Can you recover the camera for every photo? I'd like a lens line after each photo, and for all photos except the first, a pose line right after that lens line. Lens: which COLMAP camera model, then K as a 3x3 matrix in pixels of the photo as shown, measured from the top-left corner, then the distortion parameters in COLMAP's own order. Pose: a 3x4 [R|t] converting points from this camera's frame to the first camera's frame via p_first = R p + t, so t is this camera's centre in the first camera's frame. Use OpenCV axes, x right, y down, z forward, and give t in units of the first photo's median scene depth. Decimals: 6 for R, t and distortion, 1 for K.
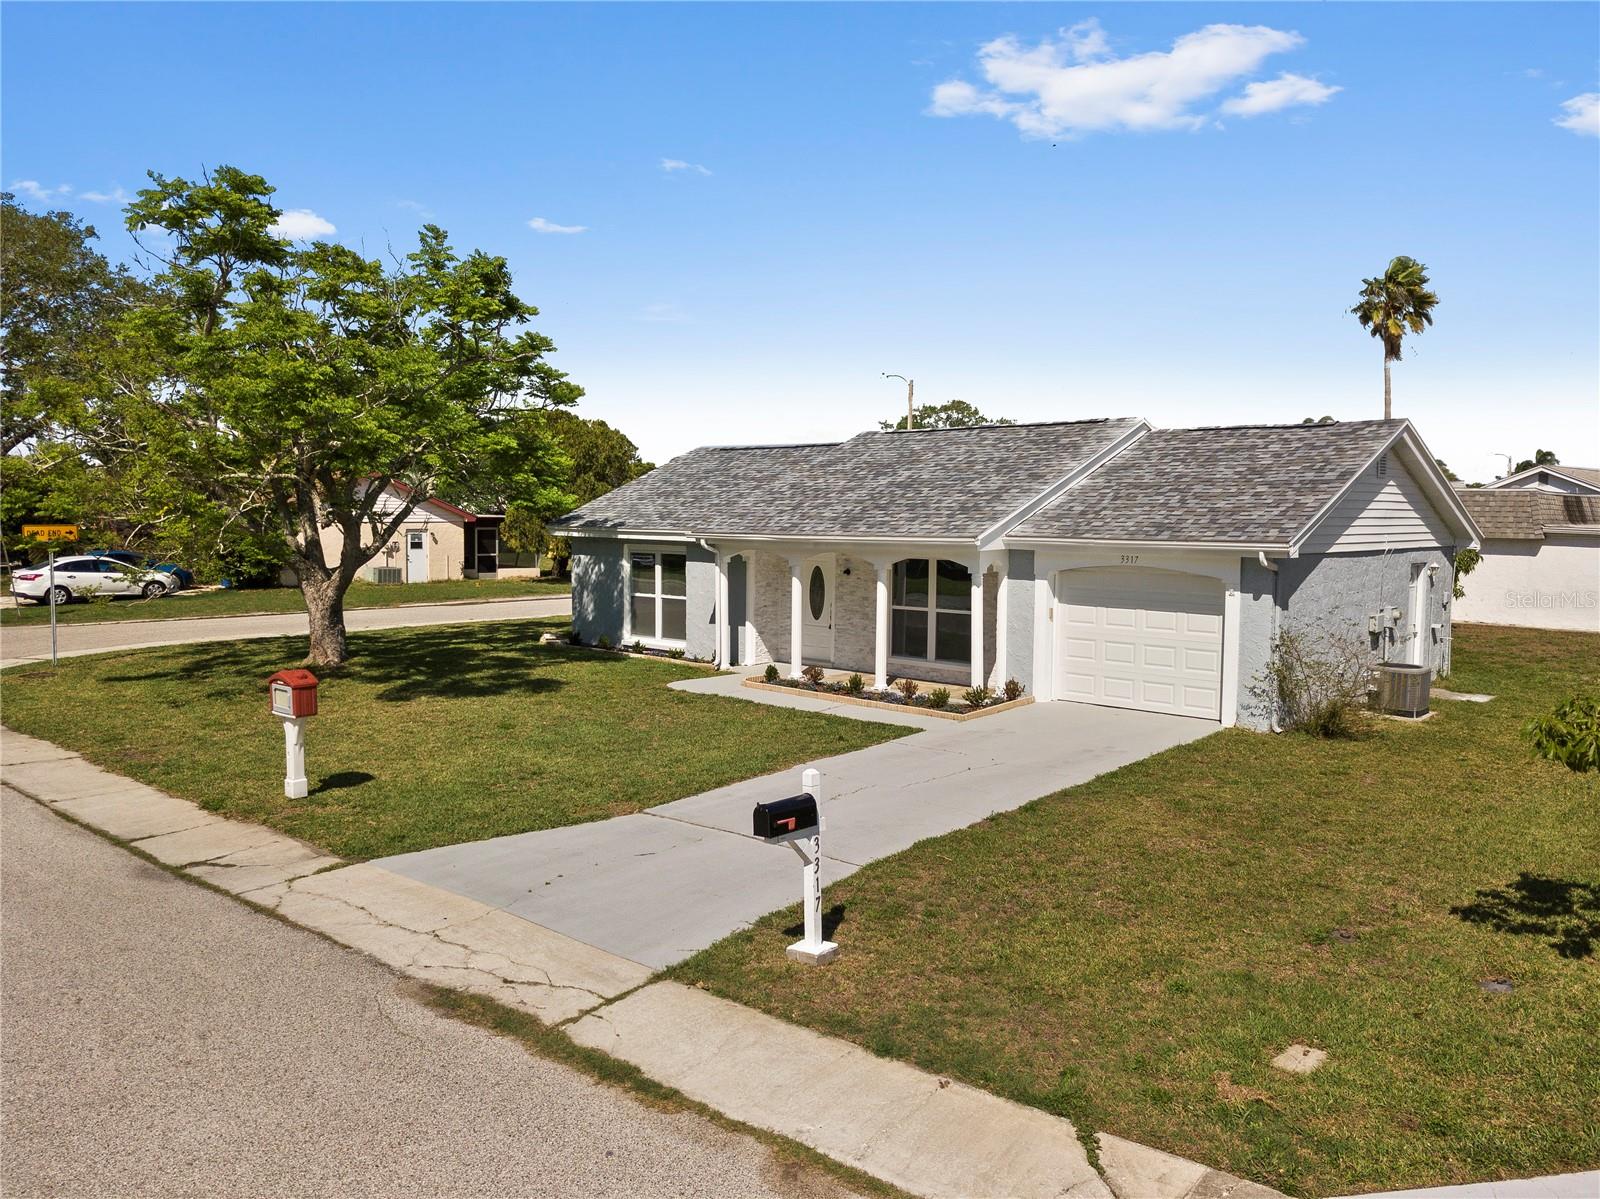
lens RADIAL K [[1256.7, 0, 806.3], [0, 1256.7, 608.3], [0, 0, 1]] dist [0.015978, 0.006374]
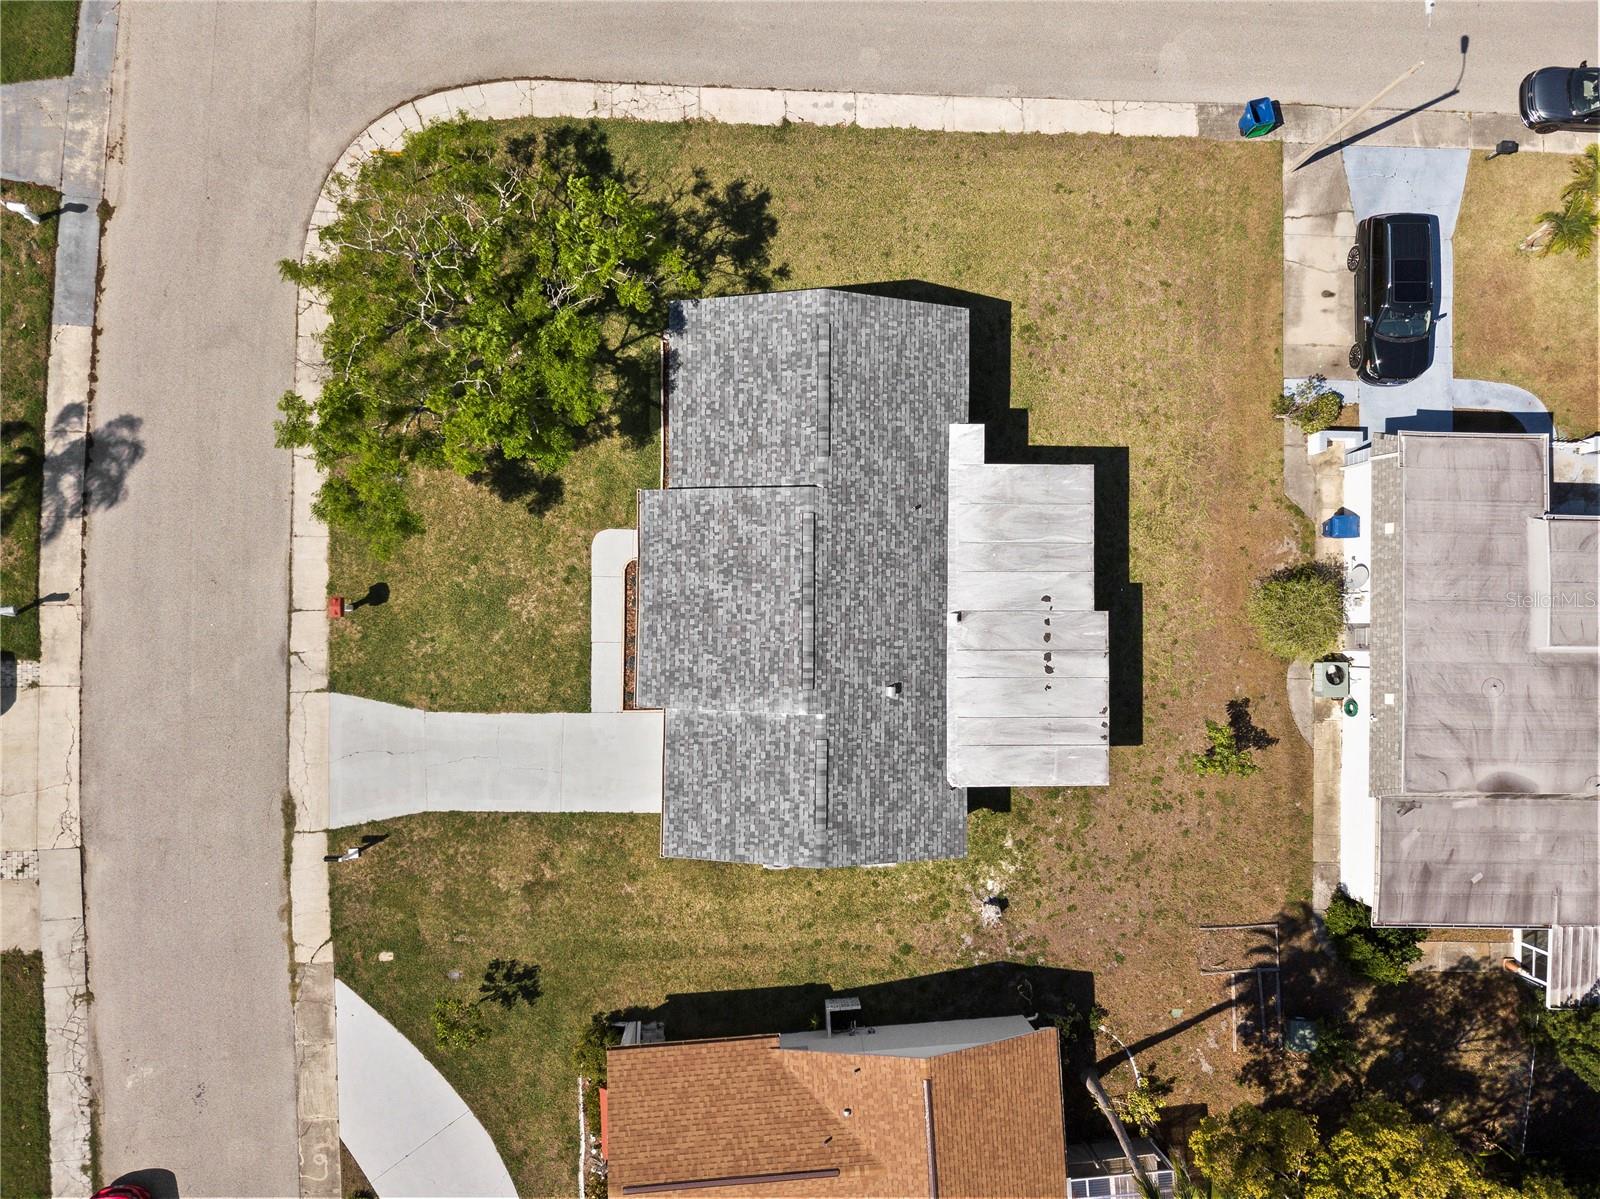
lens RADIAL K [[1225.6, 0, 803.3], [0, 1225.6, 600.8], [0, 0, 1]] dist [0.023245, -0.002301]
pose [[0.667372, 0.744706, 0.005239, 0.239020], [-0.107847, 0.089682, 0.990114, -2.696412], [0.736874, -0.661340, 0.140166, 1.400744]]
